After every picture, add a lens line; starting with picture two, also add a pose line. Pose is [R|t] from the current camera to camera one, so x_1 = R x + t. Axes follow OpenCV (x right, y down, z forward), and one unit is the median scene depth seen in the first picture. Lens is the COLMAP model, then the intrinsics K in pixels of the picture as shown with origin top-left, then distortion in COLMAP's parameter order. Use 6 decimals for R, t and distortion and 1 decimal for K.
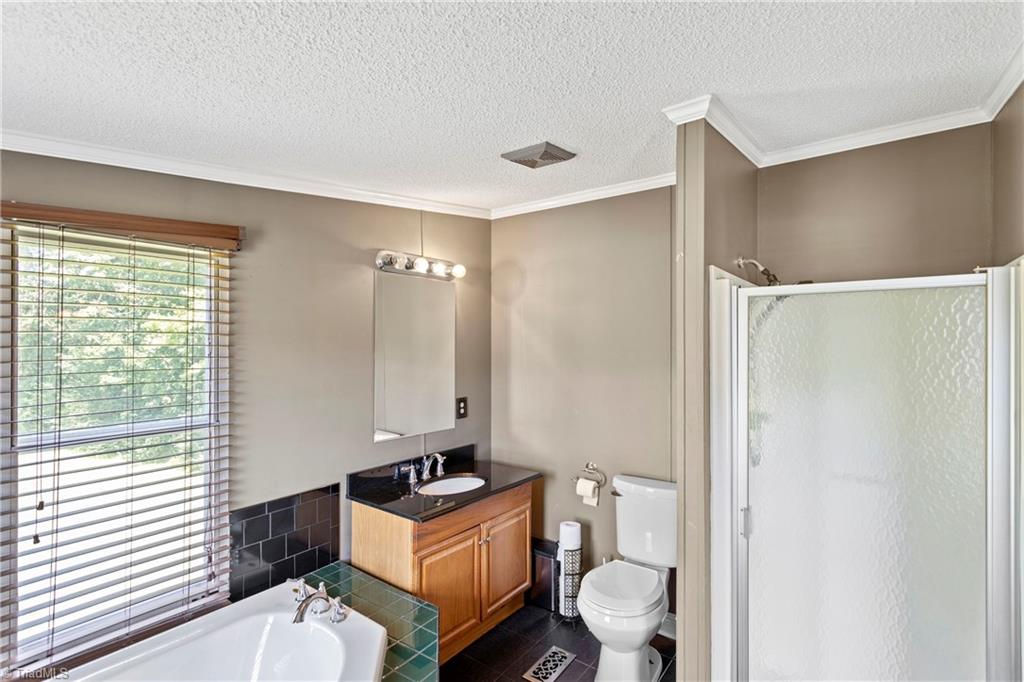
lens RADIAL K [[478.1, 0, 512.0], [0, 478.1, 341.0], [0, 0, 1]] dist [0.002686, 0.000467]
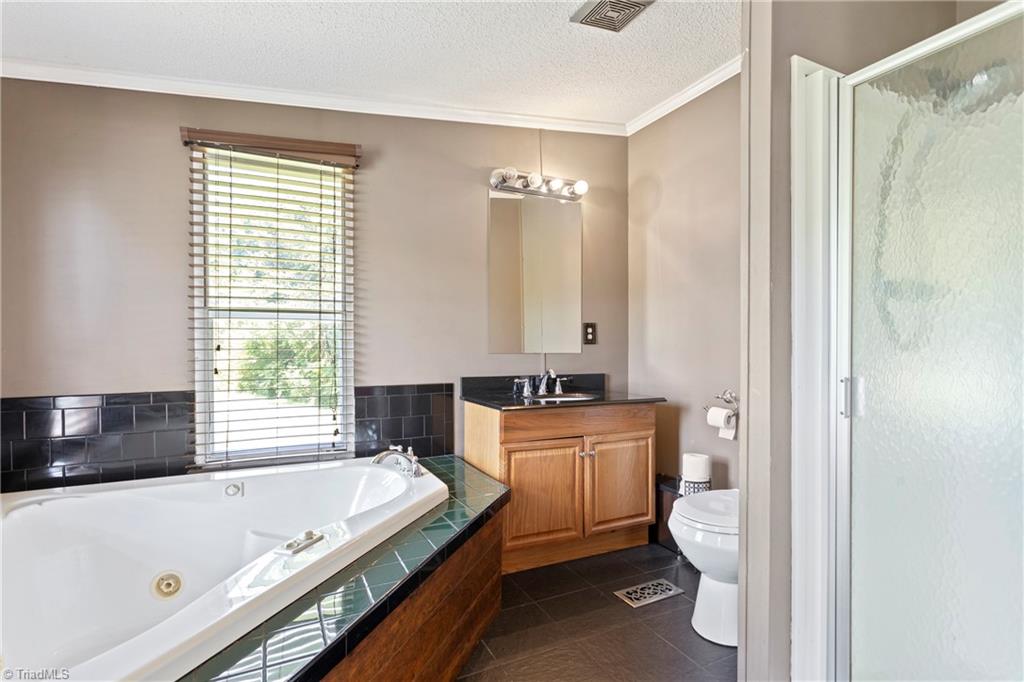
lens RADIAL K [[485.6, 0, 509.8], [0, 485.6, 344.6], [0, 0, 1]] dist [0.000448, 0.000342]
pose [[0.892436, -0.002324, -0.451169, 0.233251], [0.006879, 0.999941, 0.008456, 0.185383], [0.451122, -0.010650, 0.892398, 0.068579]]
